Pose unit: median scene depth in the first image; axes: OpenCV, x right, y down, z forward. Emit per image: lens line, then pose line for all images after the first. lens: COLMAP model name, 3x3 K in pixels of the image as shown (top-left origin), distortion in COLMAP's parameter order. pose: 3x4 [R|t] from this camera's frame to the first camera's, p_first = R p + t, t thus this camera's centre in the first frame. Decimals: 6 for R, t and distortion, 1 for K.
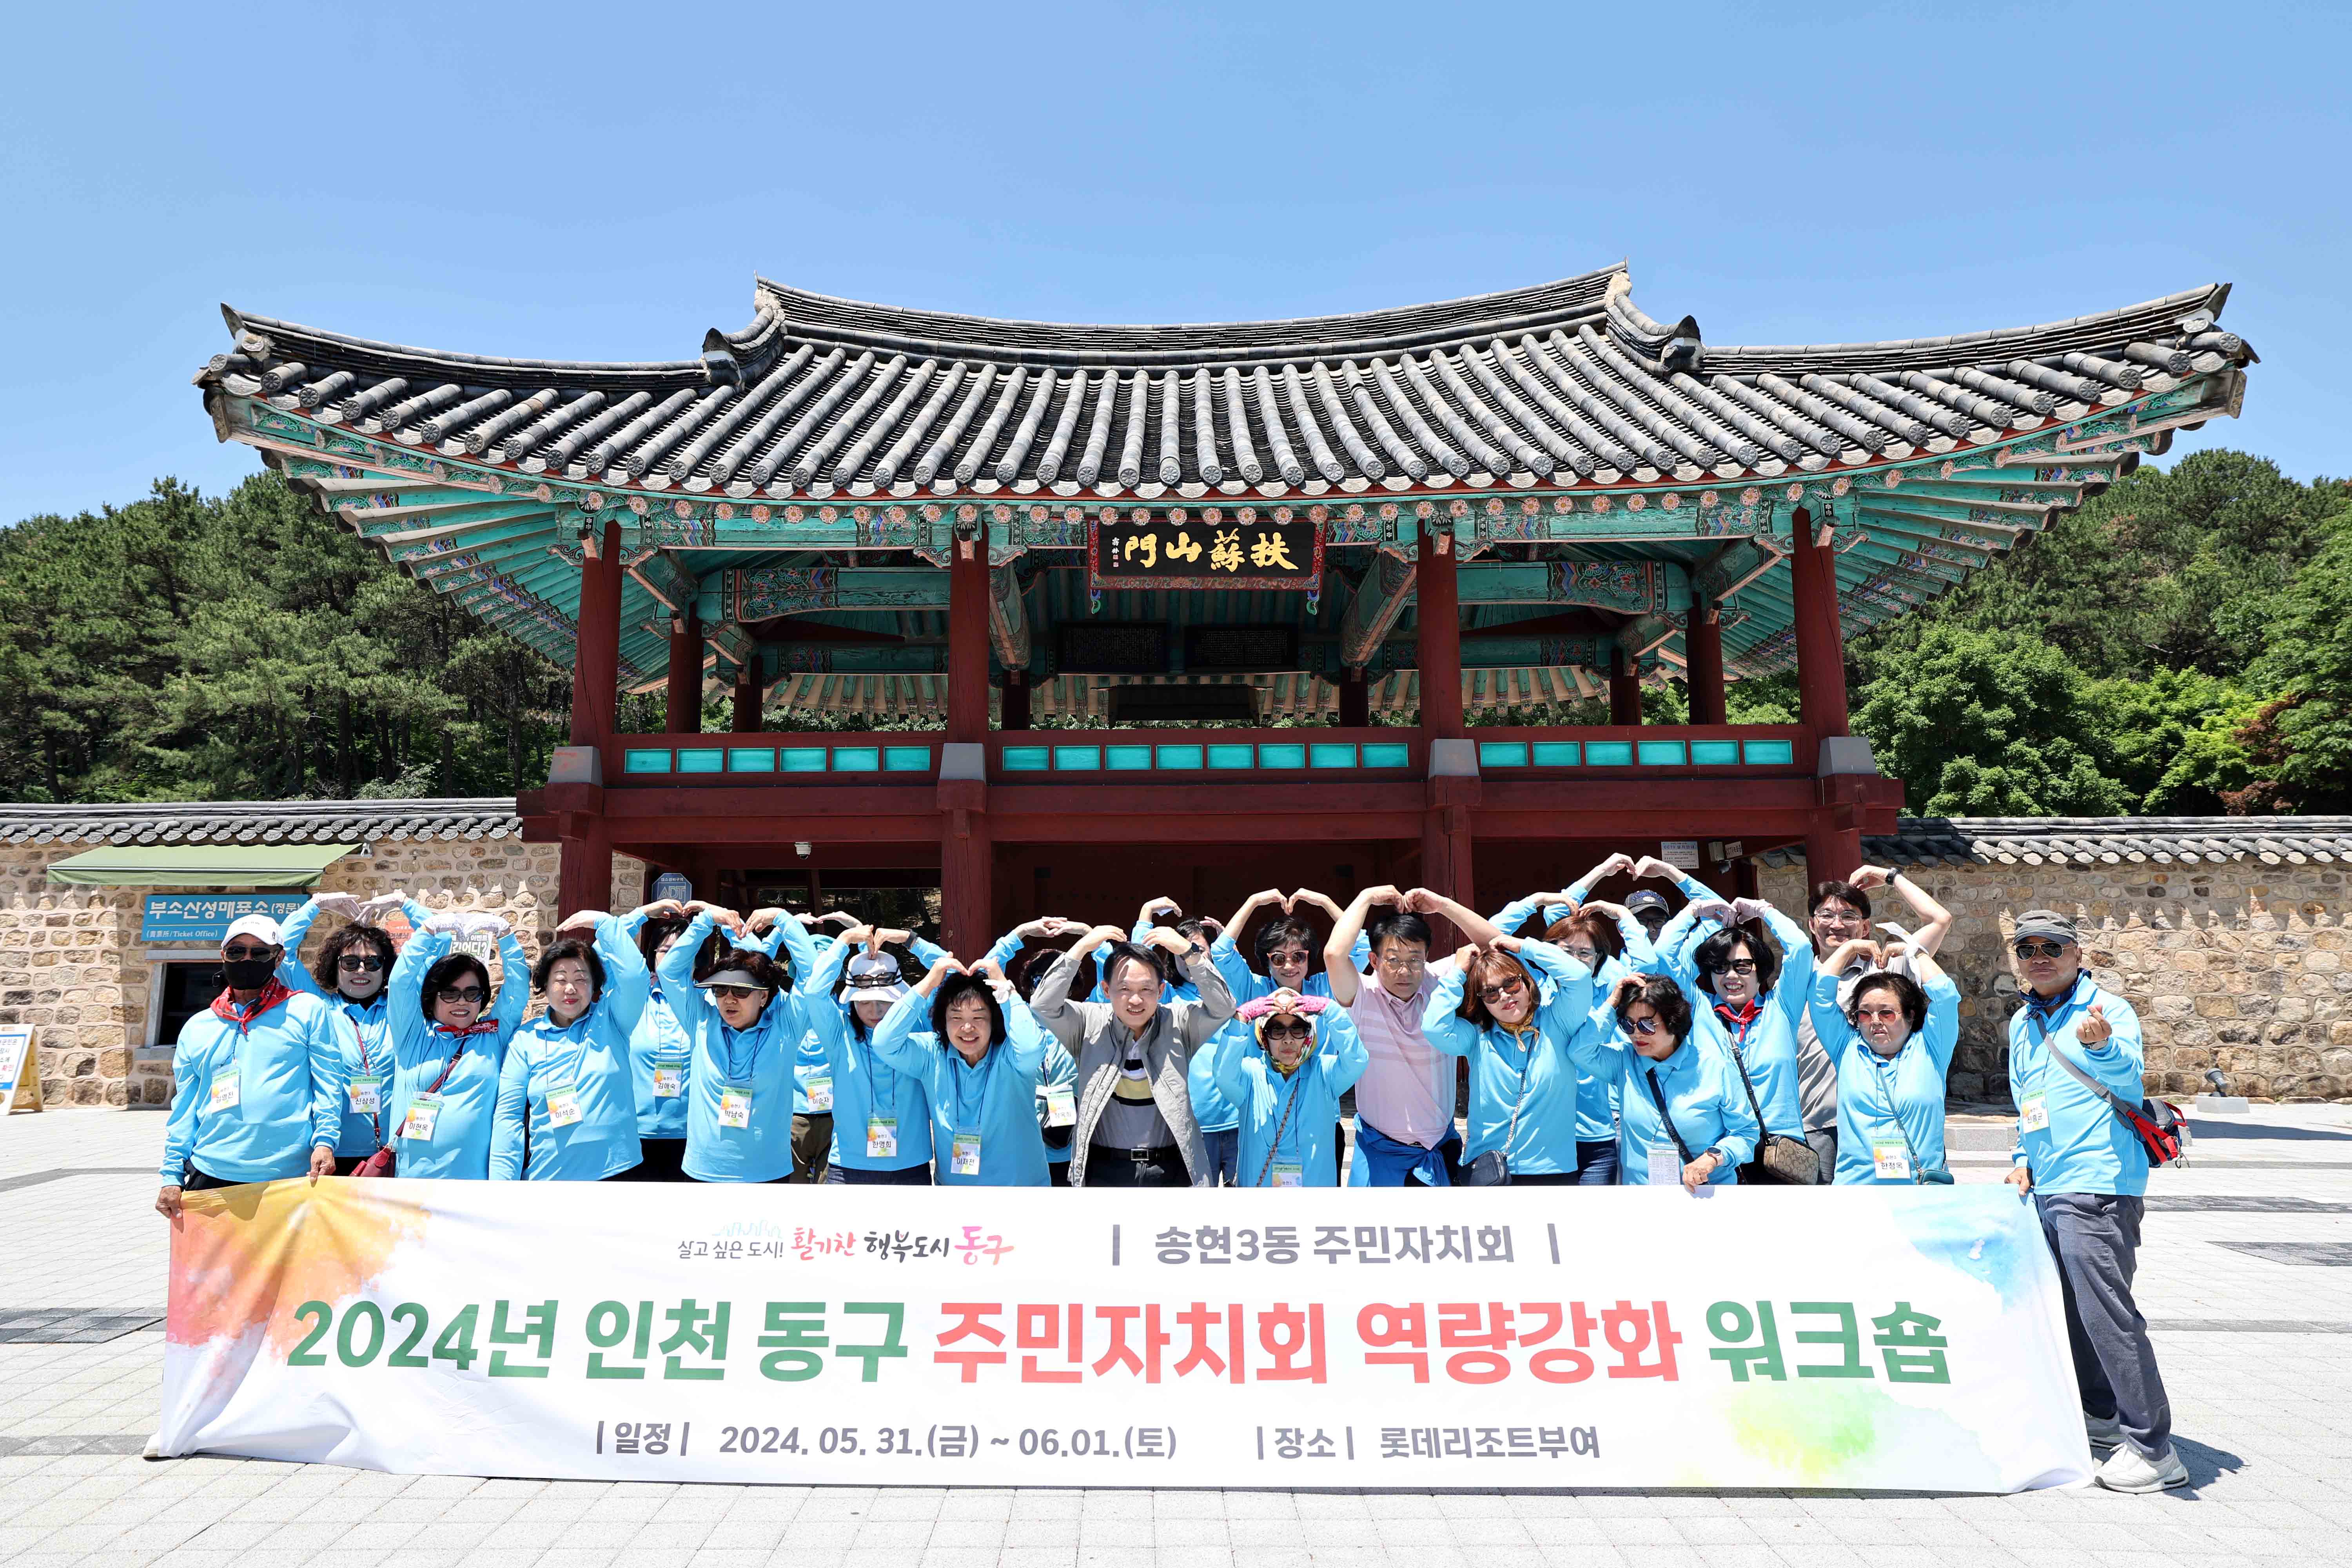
lens RADIAL K [[1574.9, 0, 1130.0], [0, 1574.9, 739.7], [0, 0, 1]] dist [-0.036449, 0.034857]
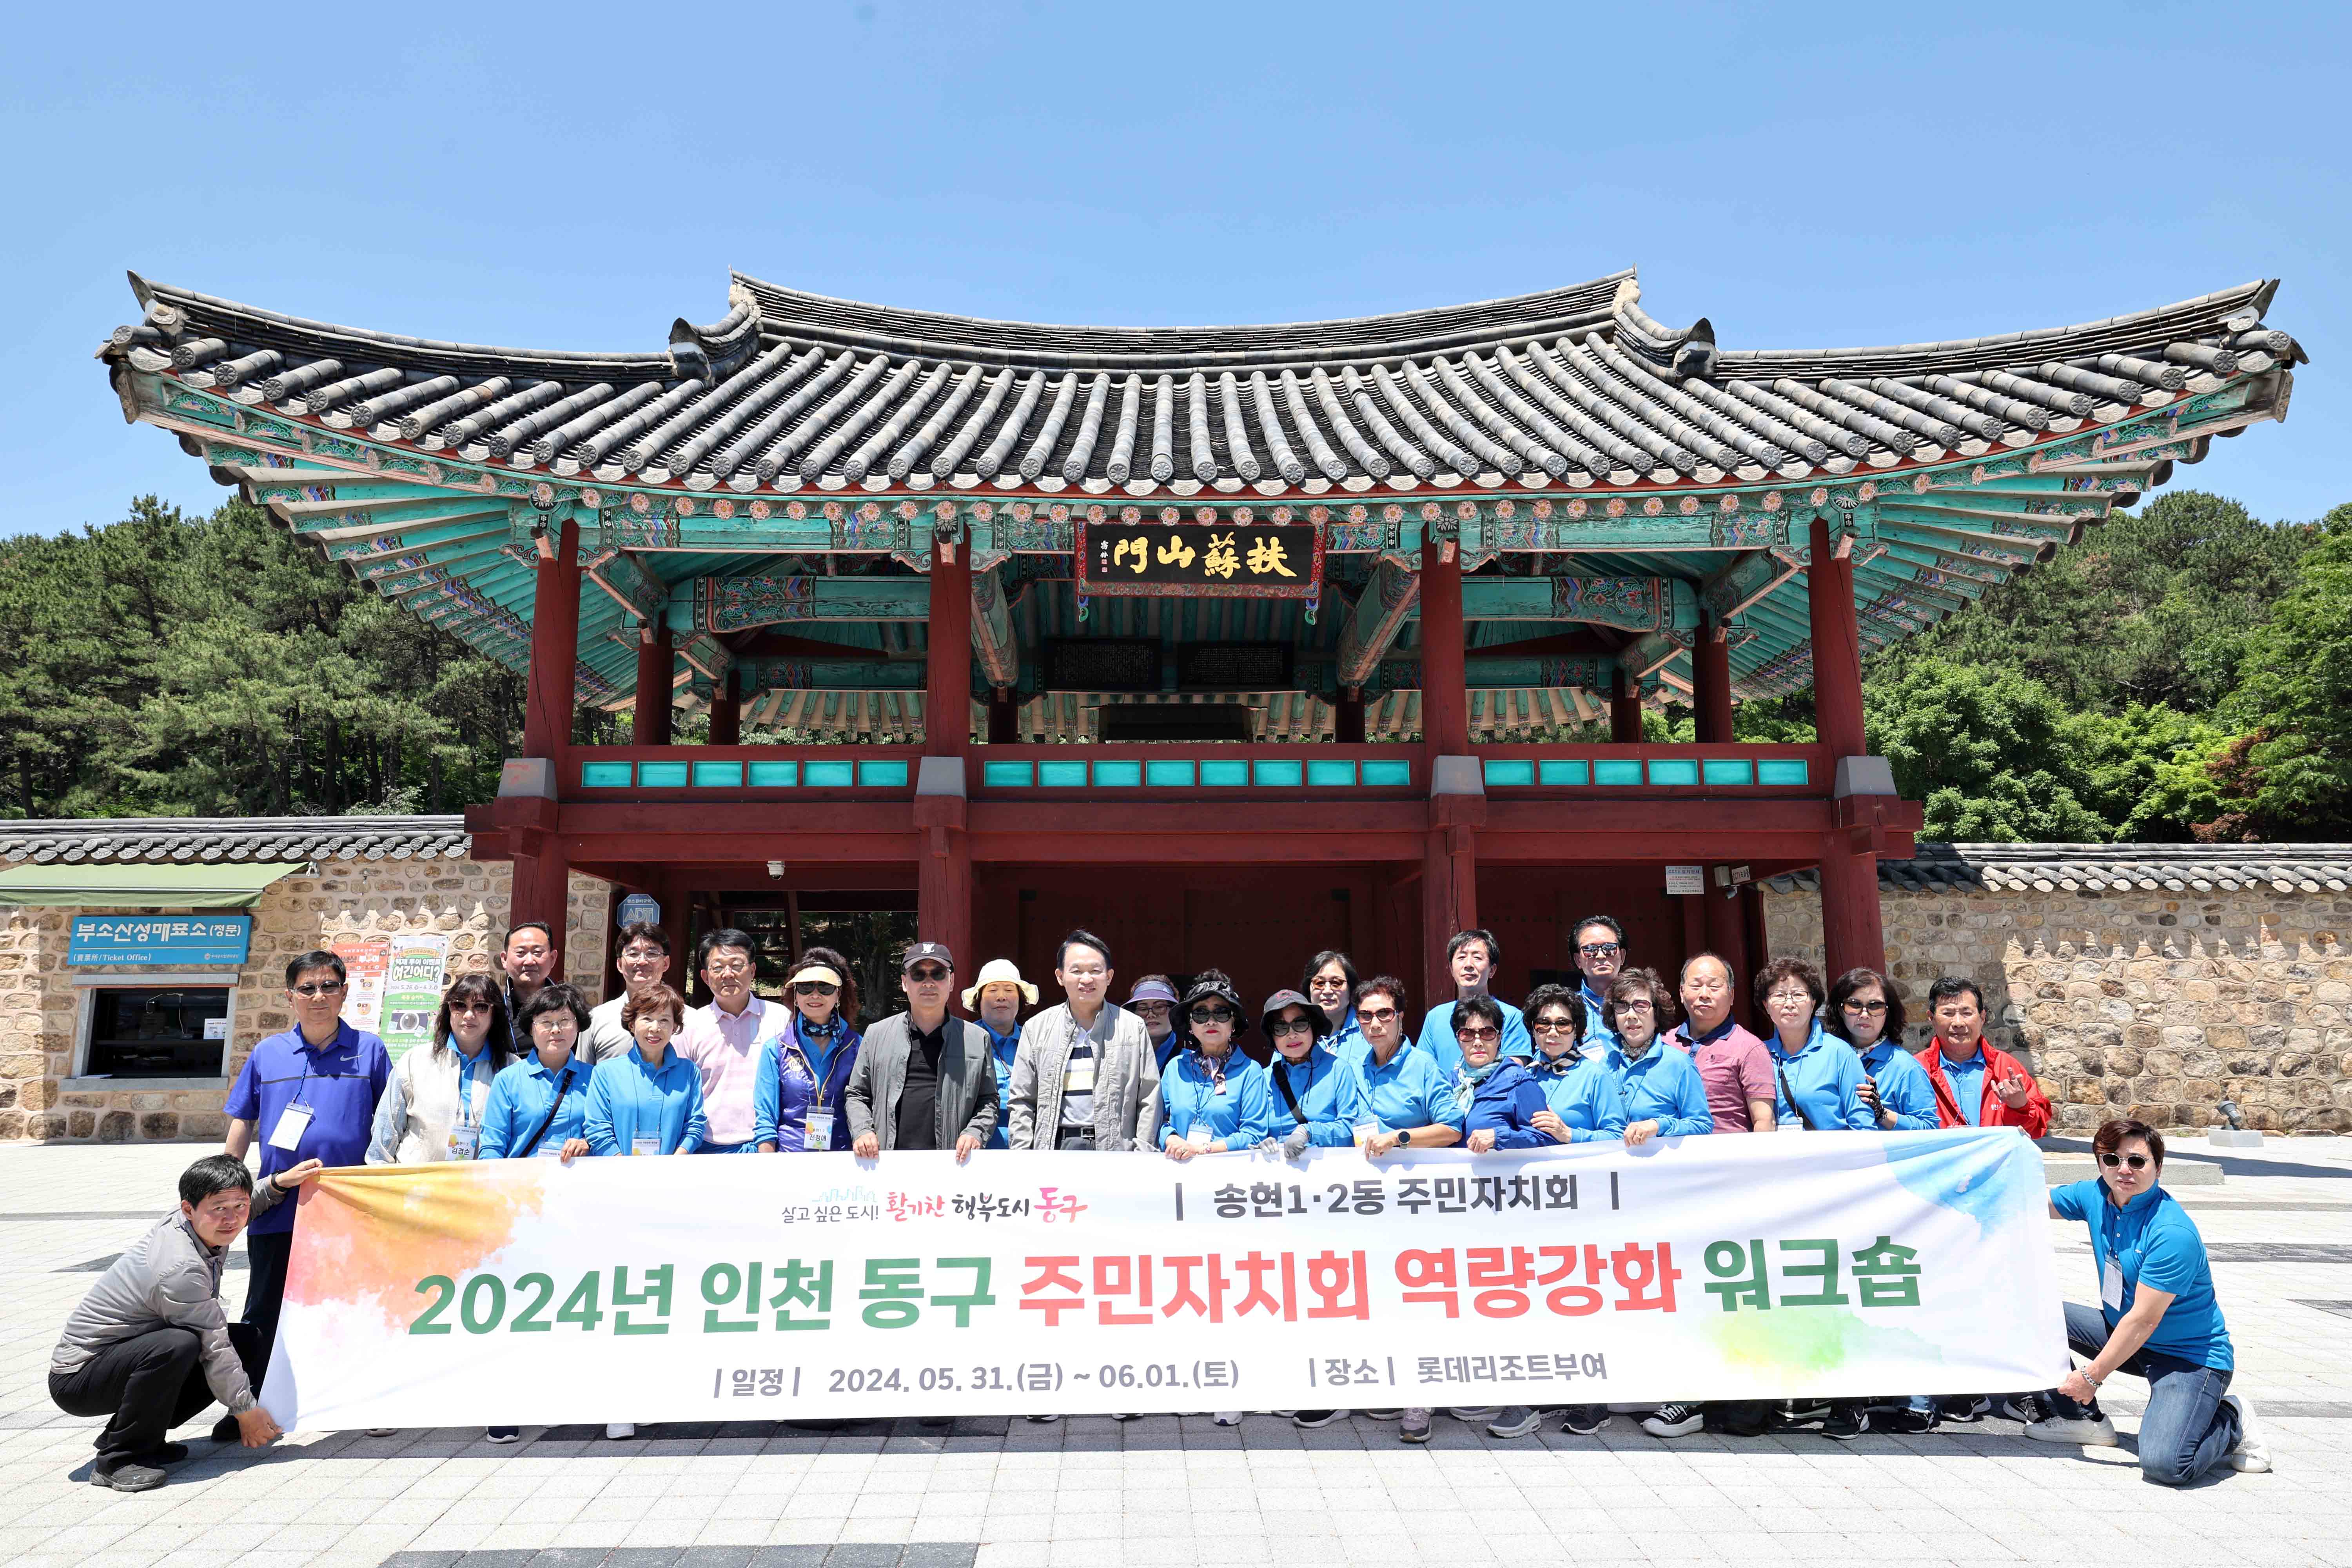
lens RADIAL K [[1540.3, 0, 1168.8], [0, 1540.3, 797.2], [0, 0, 1]] dist [-0.036319, 0.039952]
pose [[0.999576, 0.005380, 0.028603, 0.003797], [-0.005868, 0.999838, 0.017030, 0.009190], [-0.028507, -0.017190, 0.999446, 0.068502]]
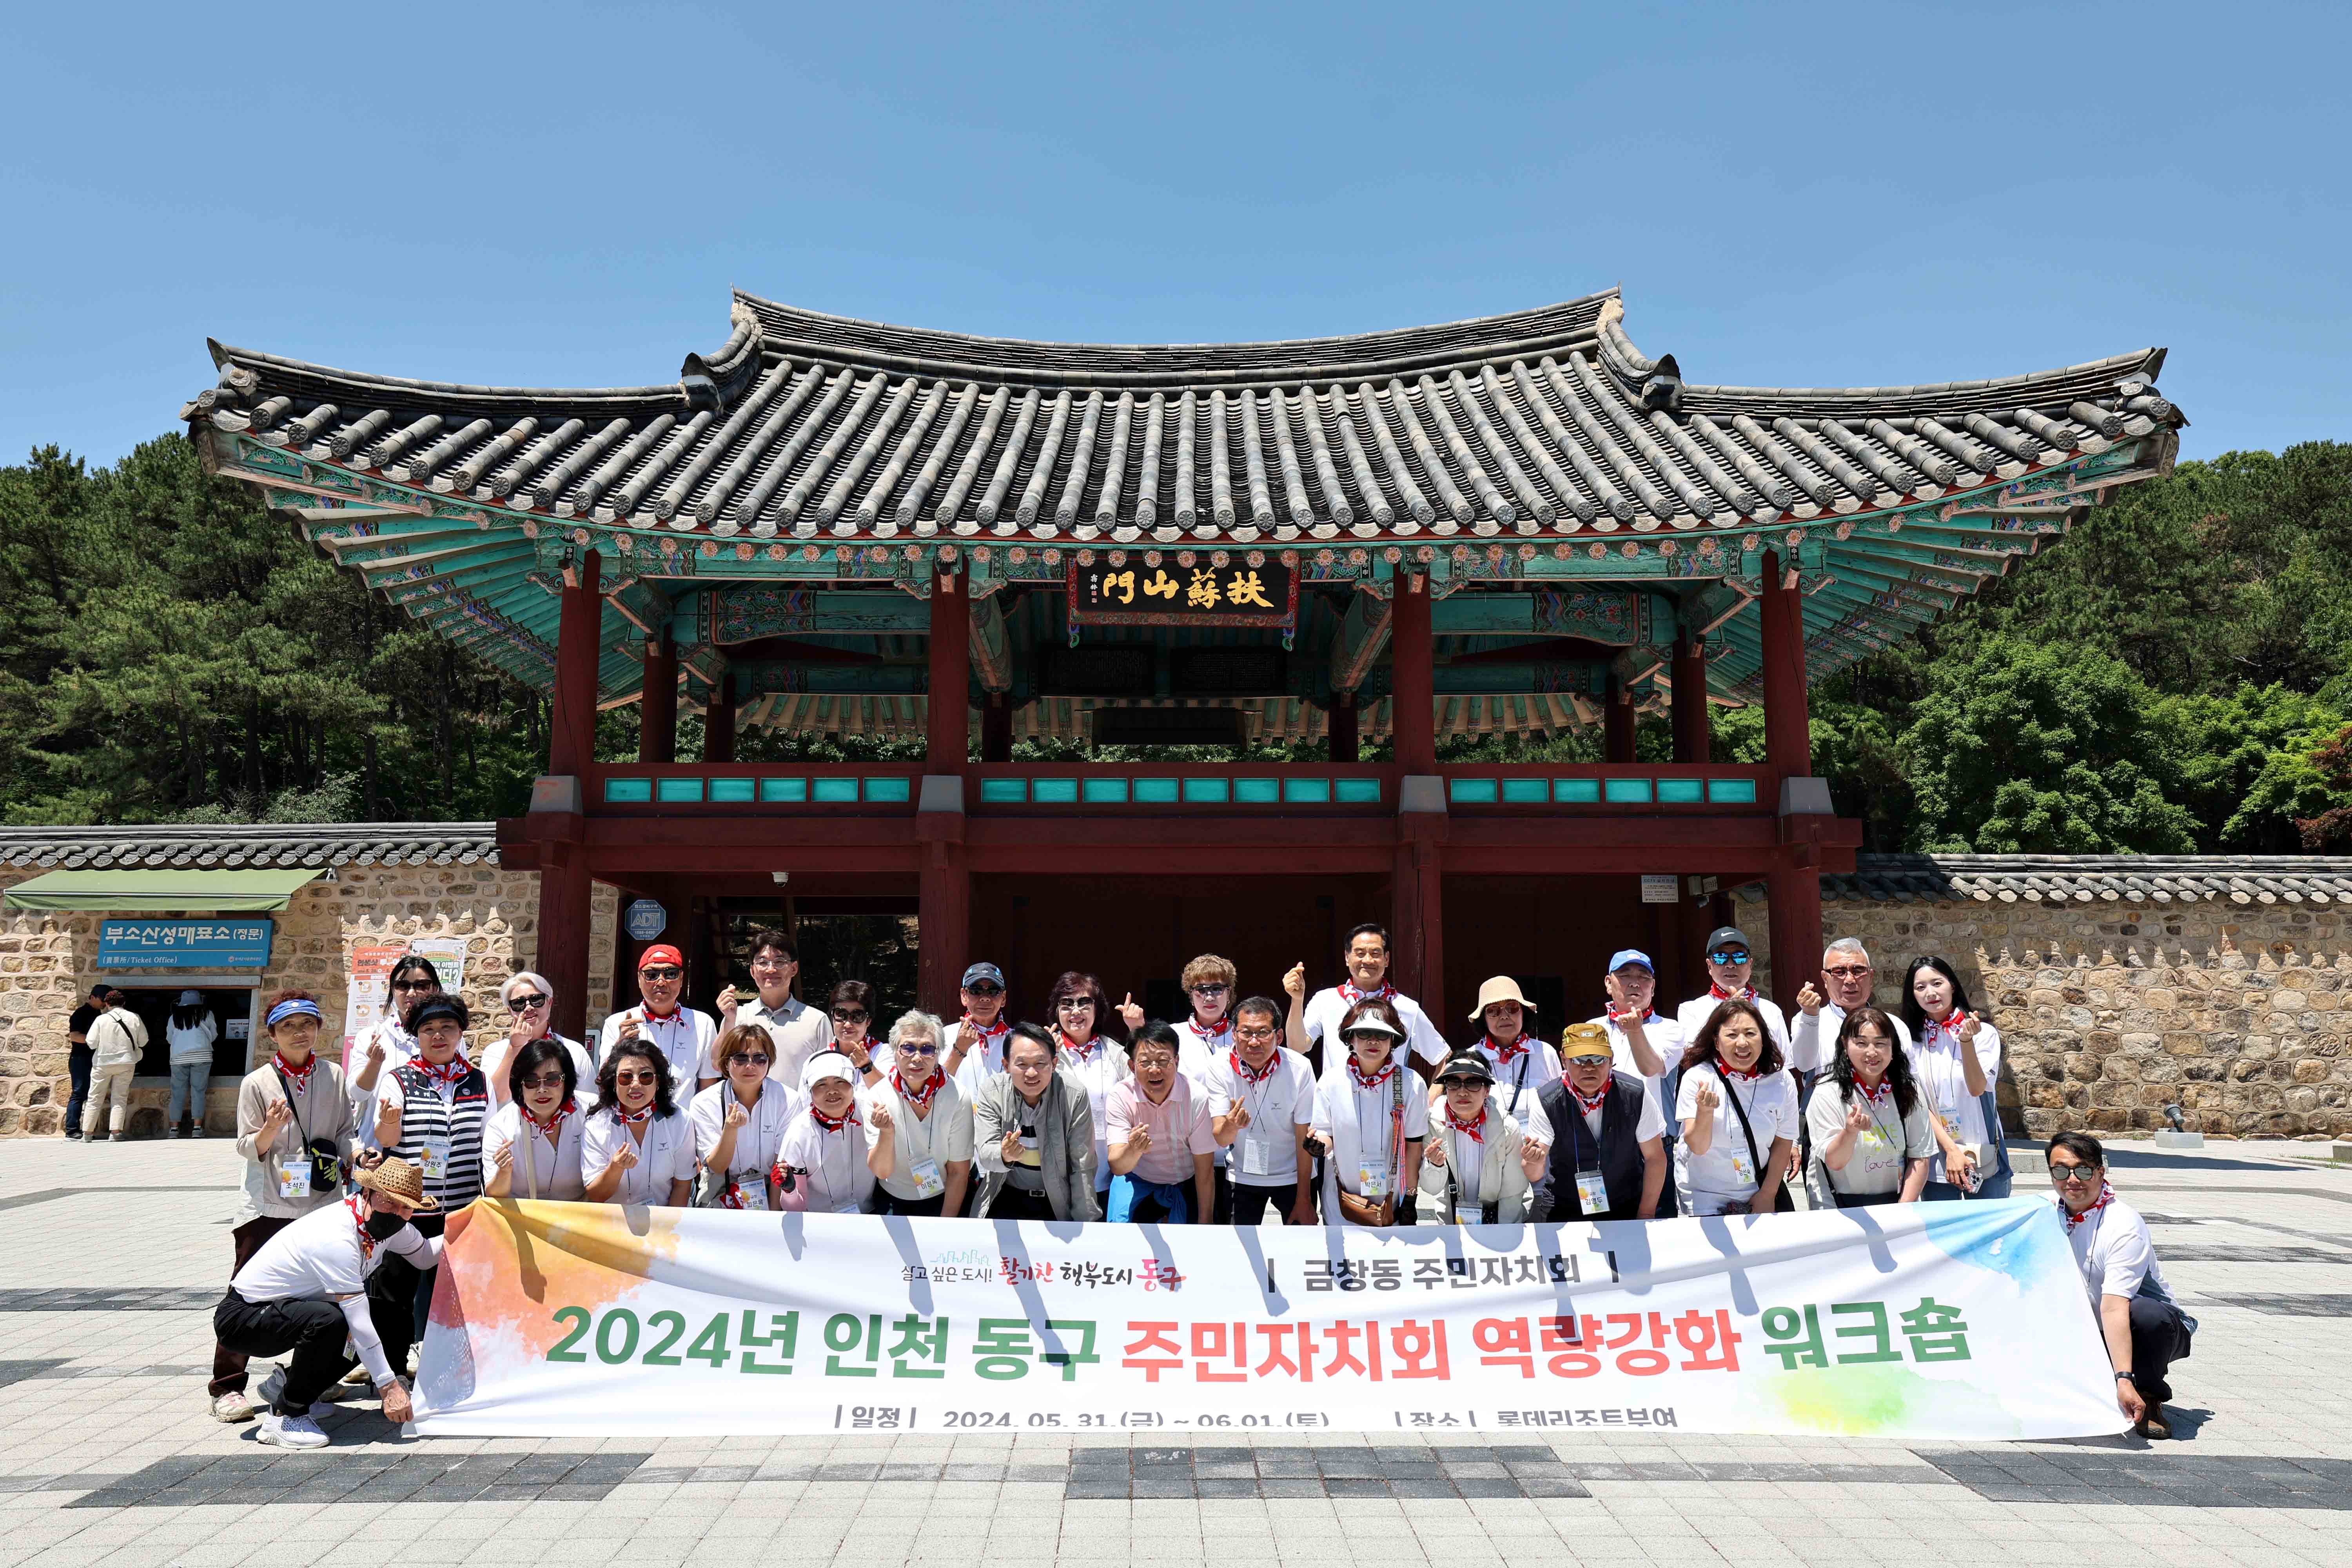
lens RADIAL K [[1780.5, 0, 1176.1], [0, 1780.5, 769.6], [0, 0, 1]] dist [-0.027475, 0.056155]
pose [[0.999662, 0.008697, 0.024516, 0.015963], [-0.009059, 0.999851, 0.014686, -0.018950], [-0.024385, -0.014903, 0.999592, -0.143307]]
